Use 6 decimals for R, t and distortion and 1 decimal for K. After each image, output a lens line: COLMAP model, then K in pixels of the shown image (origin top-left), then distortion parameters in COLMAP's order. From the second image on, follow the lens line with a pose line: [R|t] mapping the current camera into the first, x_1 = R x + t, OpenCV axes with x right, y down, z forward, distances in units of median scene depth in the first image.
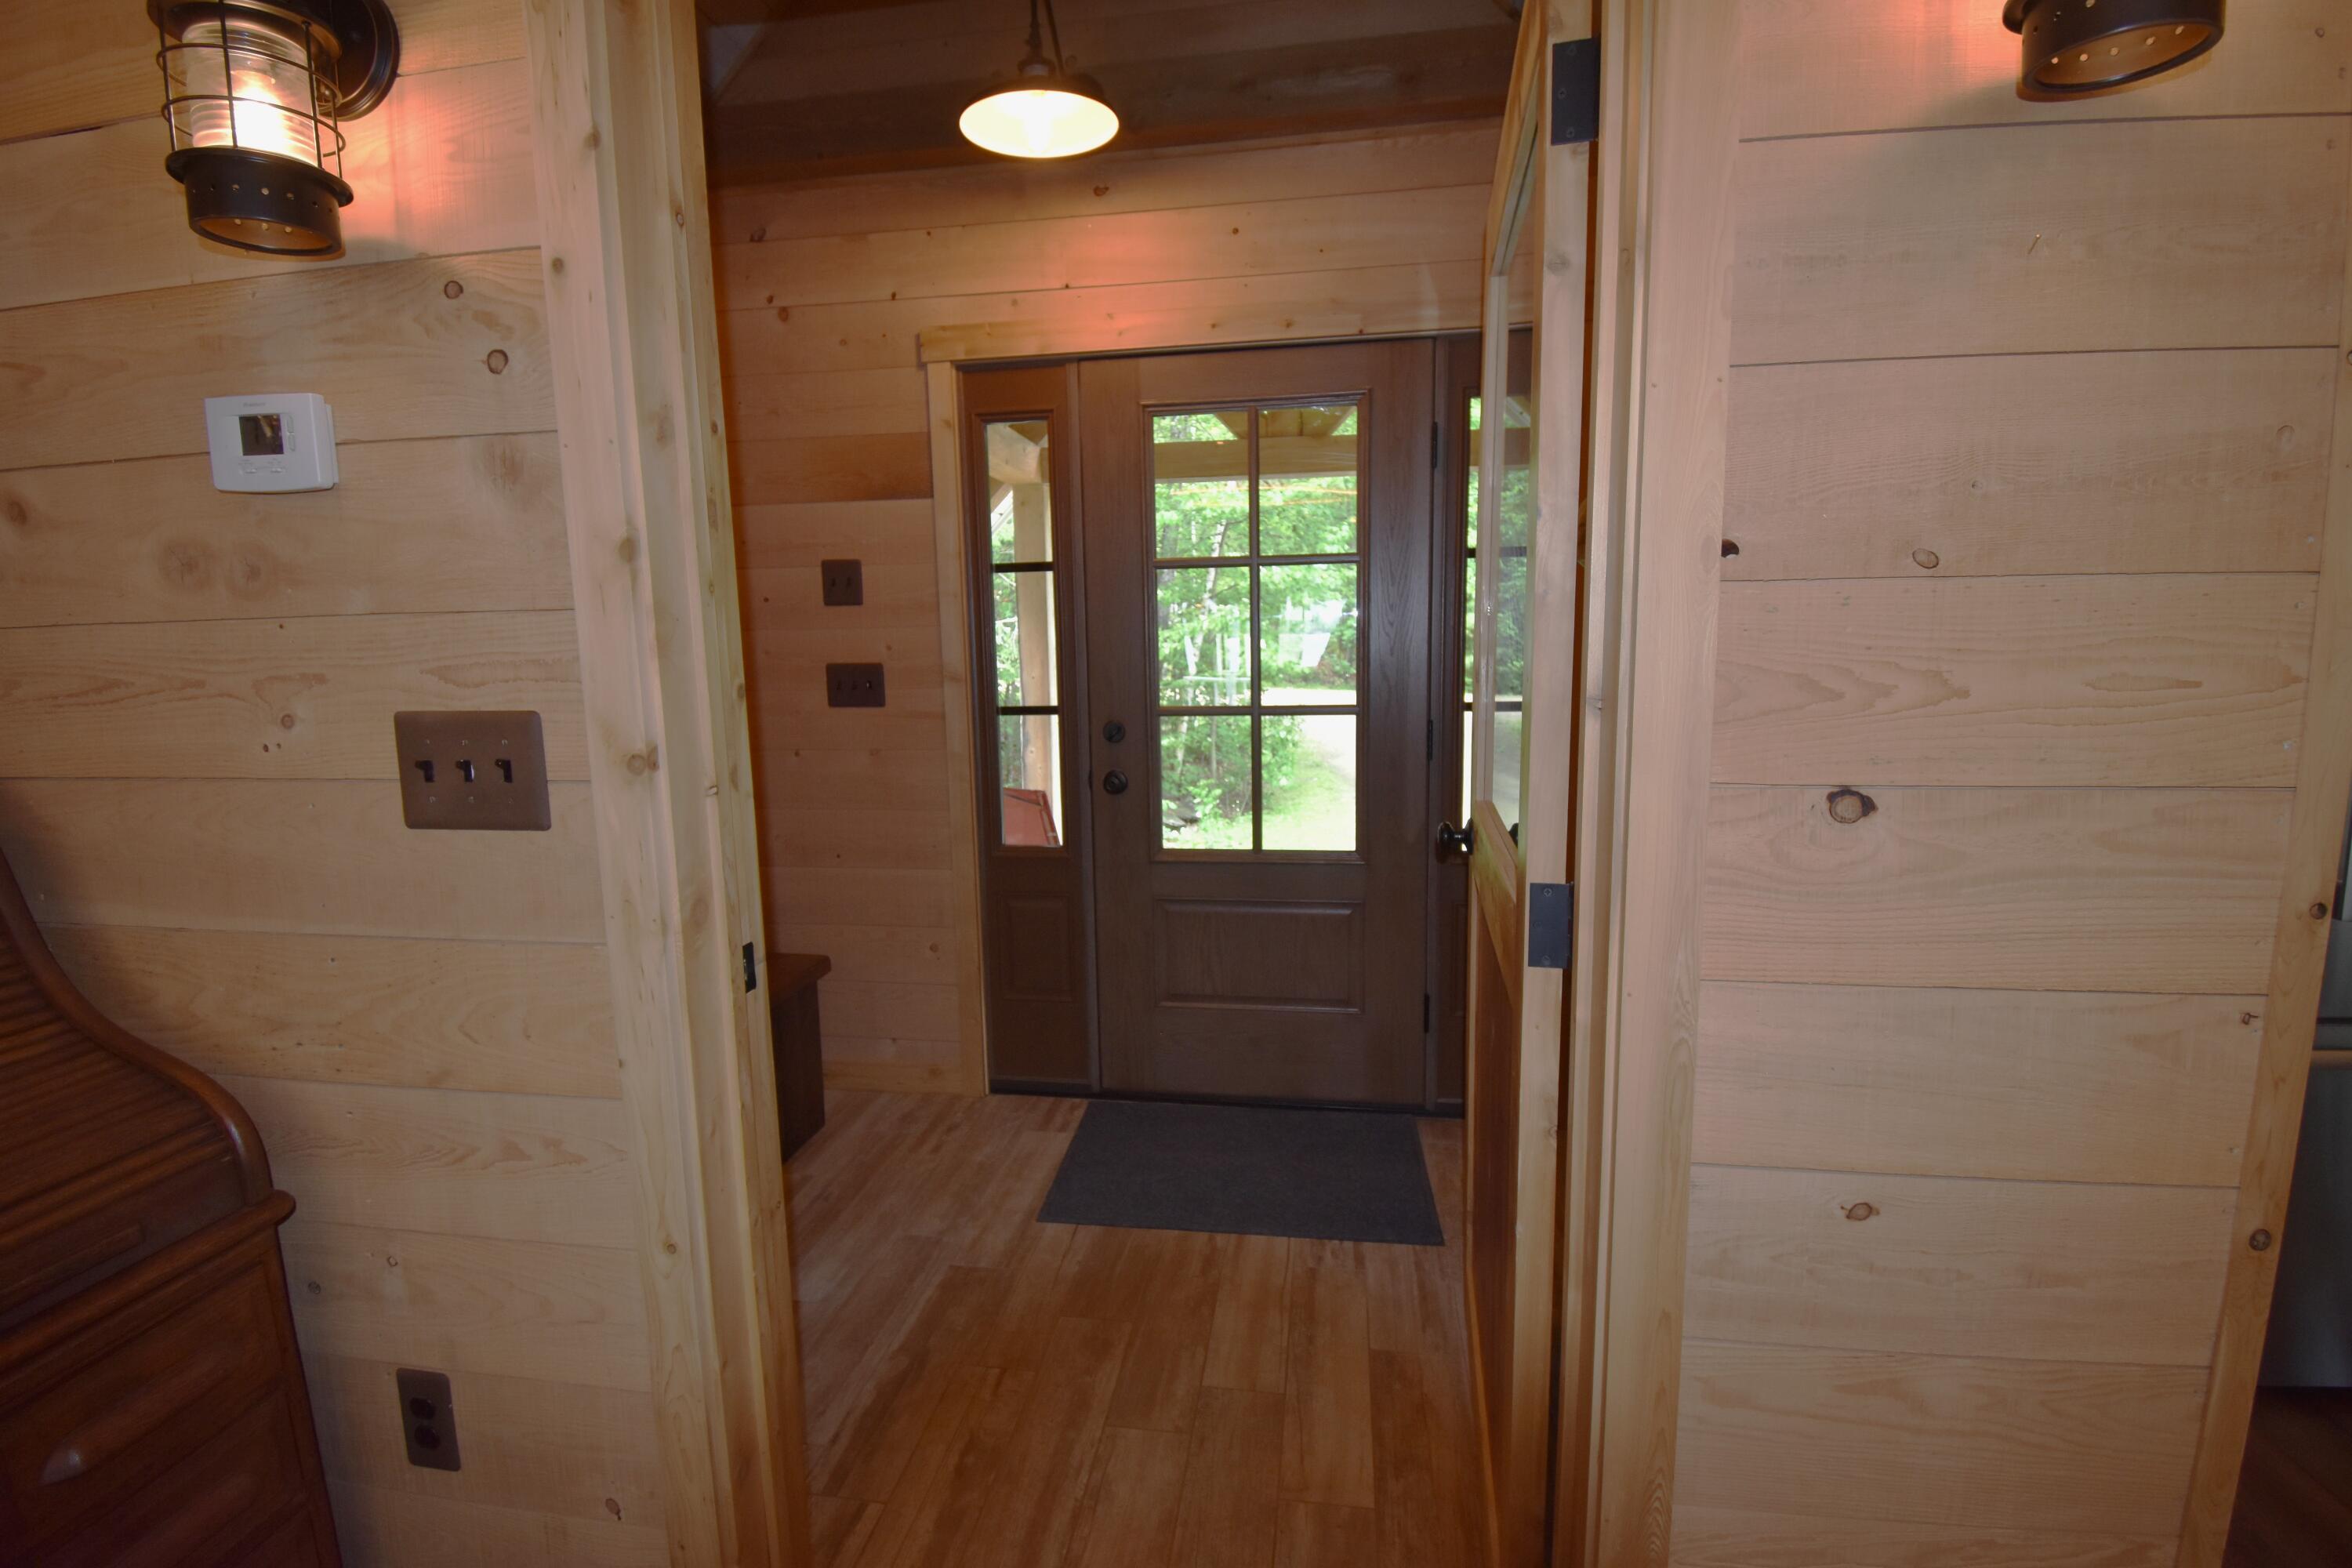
lens RADIAL K [[1095.1, 0, 1205.9], [0, 1095.1, 777.9], [0, 0, 1]] dist [-0.012440, -0.007475]
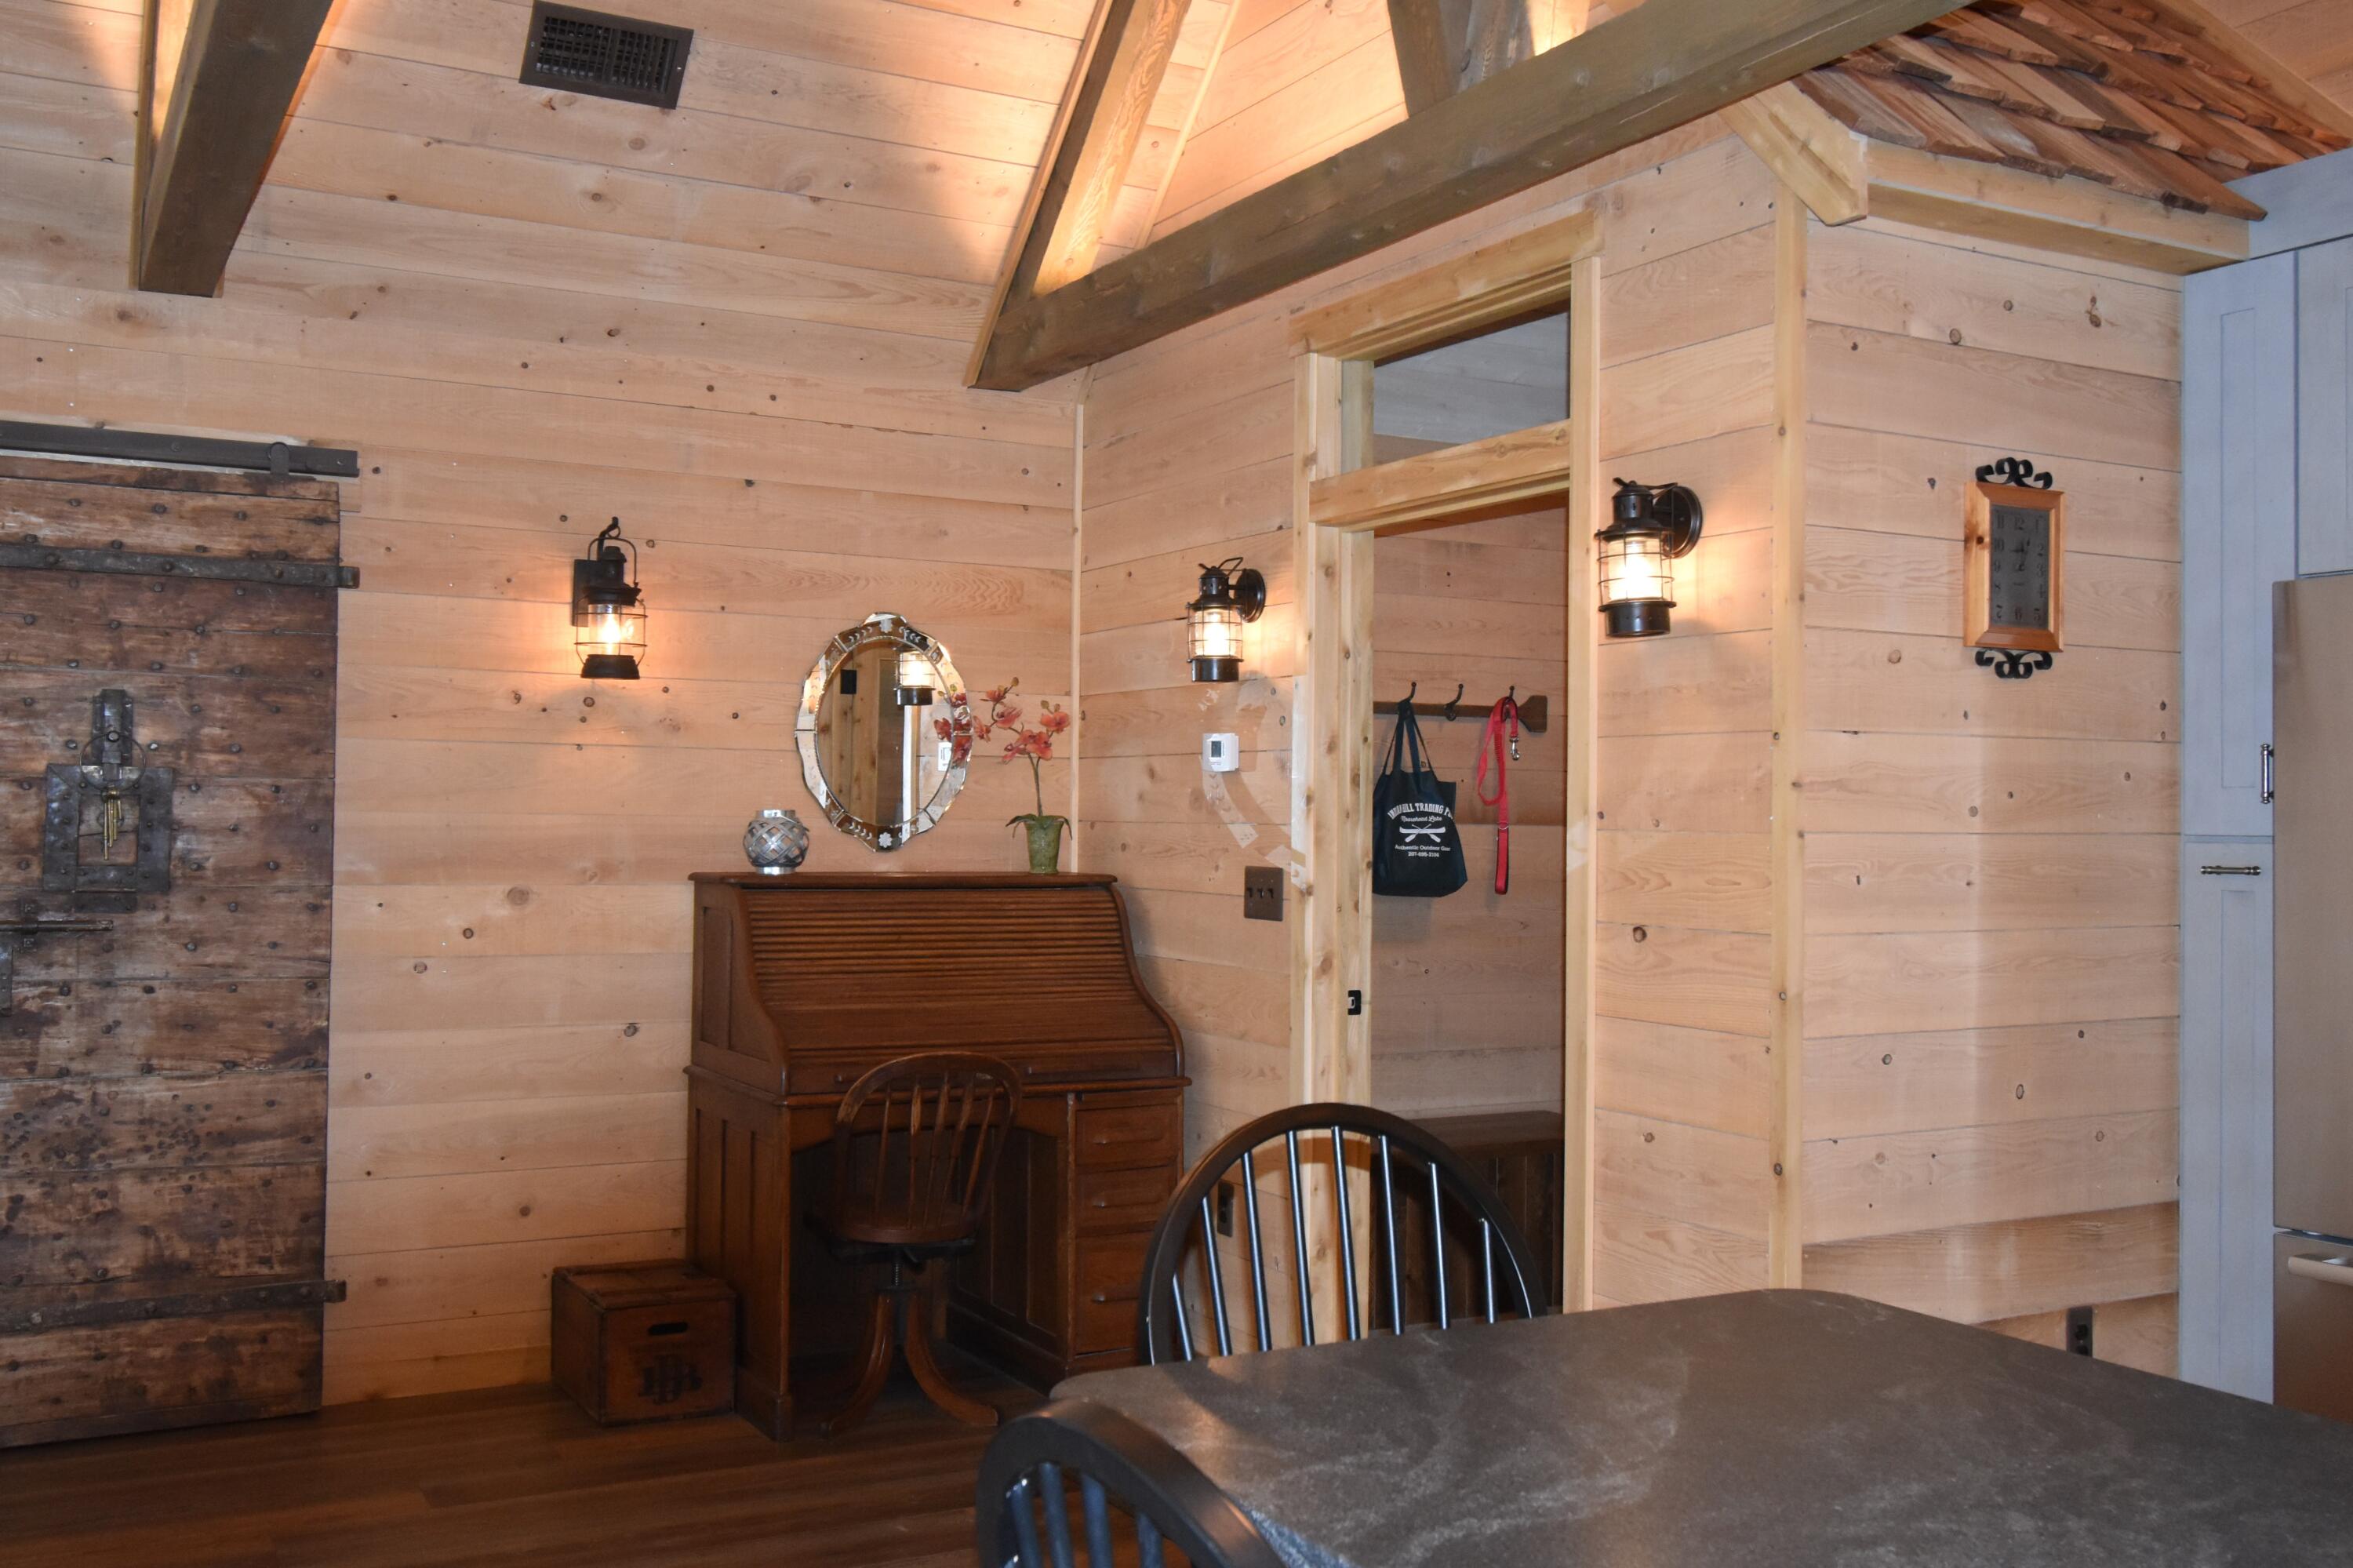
lens RADIAL K [[2077.2, 0, 1171.4], [0, 2077.2, 785.7], [0, 0, 1]] dist [0.005690, -0.003707]
pose [[0.612837, 0.013370, -0.790096, 2.639079], [-0.132104, 0.987520, -0.085755, 0.169761], [0.779089, 0.156928, 0.606954, -1.825115]]
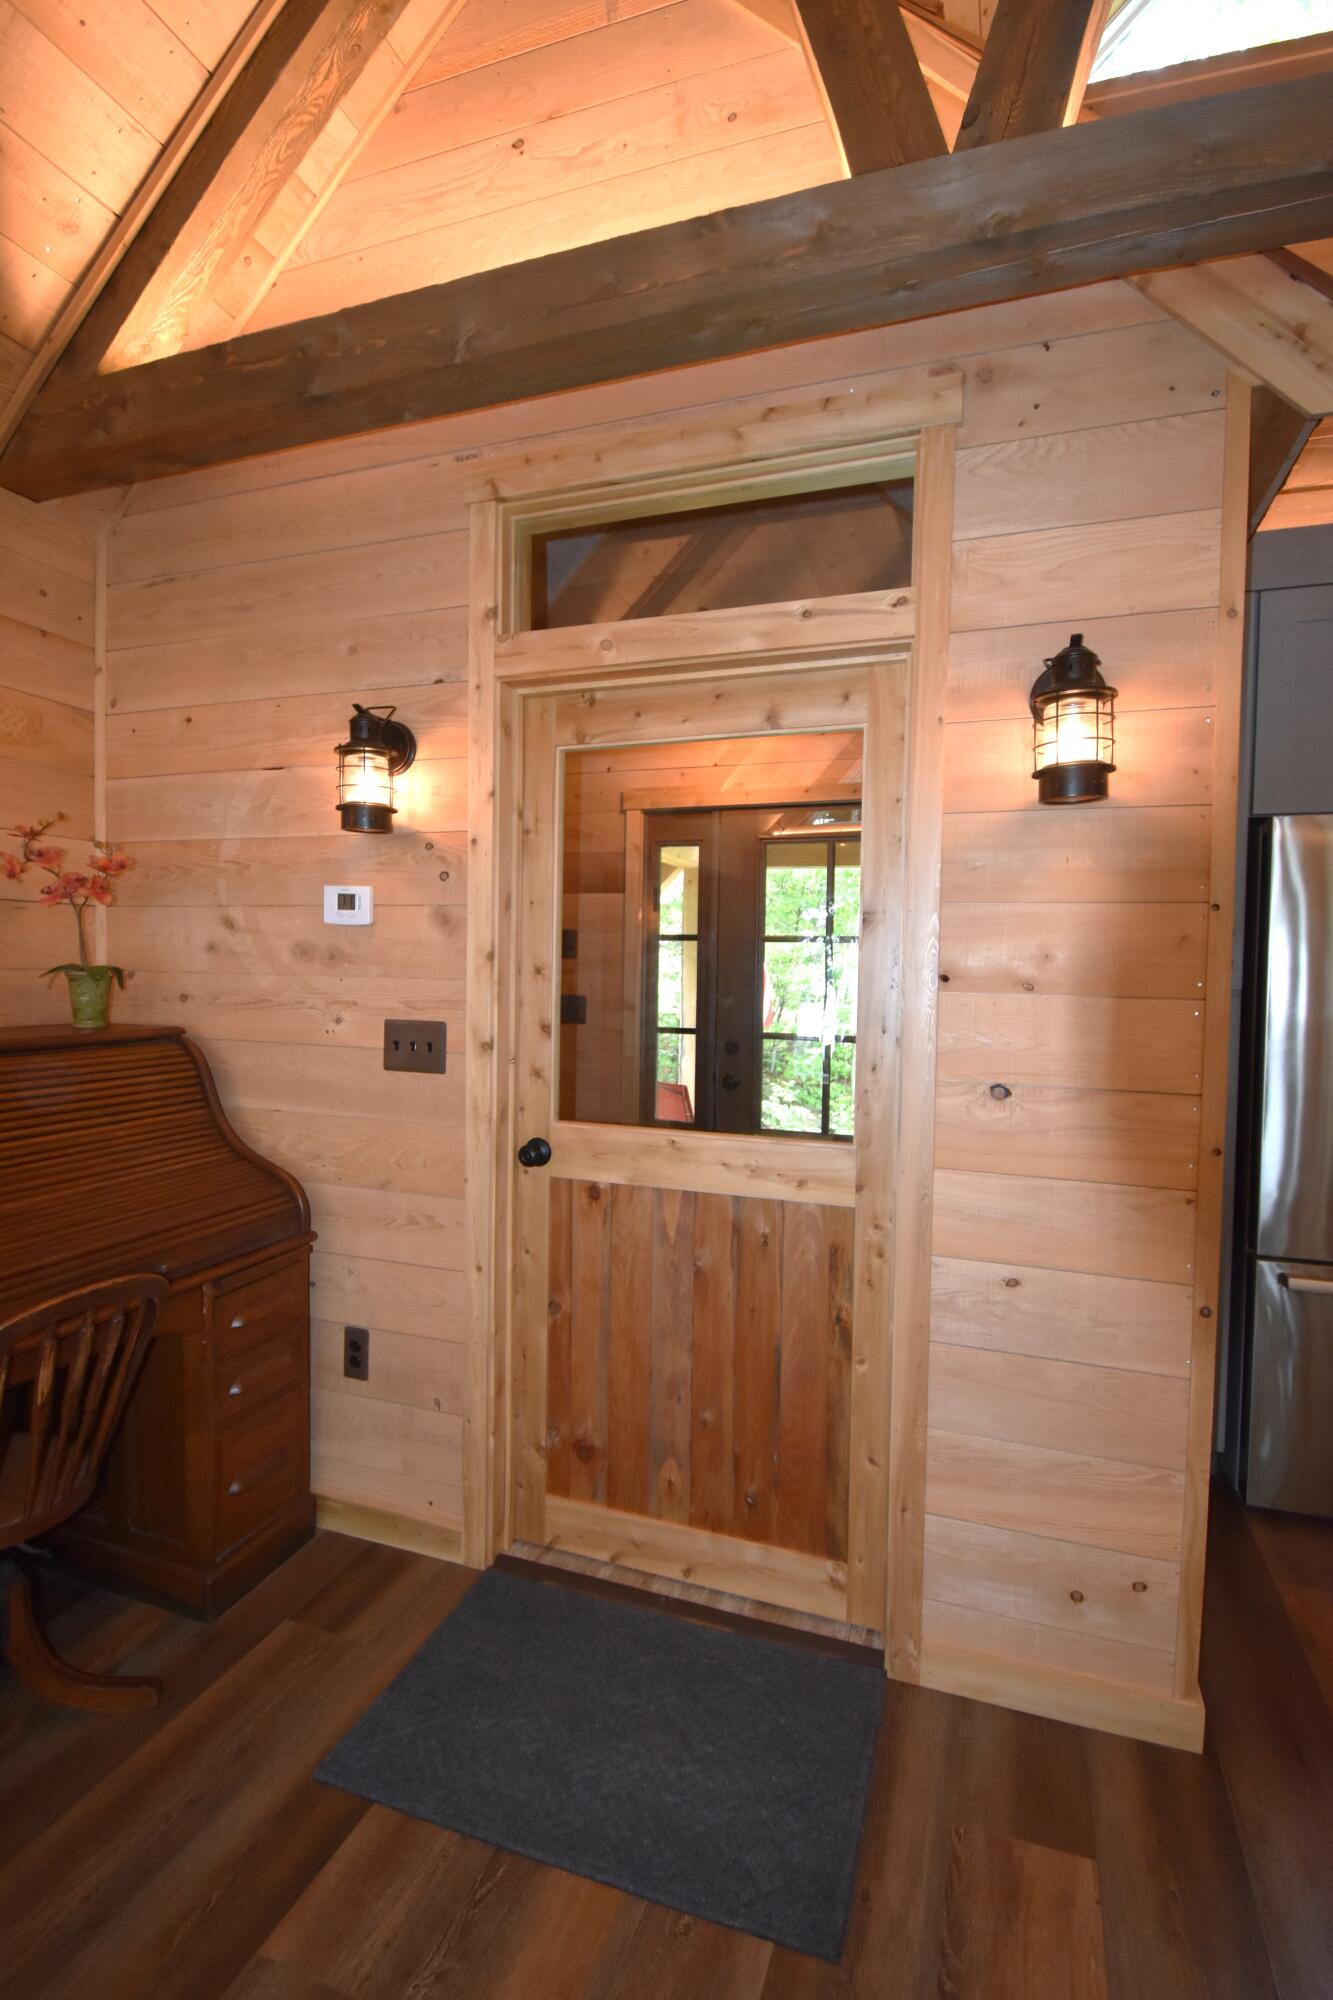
lens RADIAL K [[931.2, 0, 677.7], [0, 931.2, 998.7], [0, 0, 1]] dist [-0.012440, -0.007475]
pose [[0.982383, 0.042421, -0.181998, 0.223455], [-0.059968, 0.993950, -0.092020, 0.040921], [0.176993, 0.101313, 0.978984, -0.835028]]
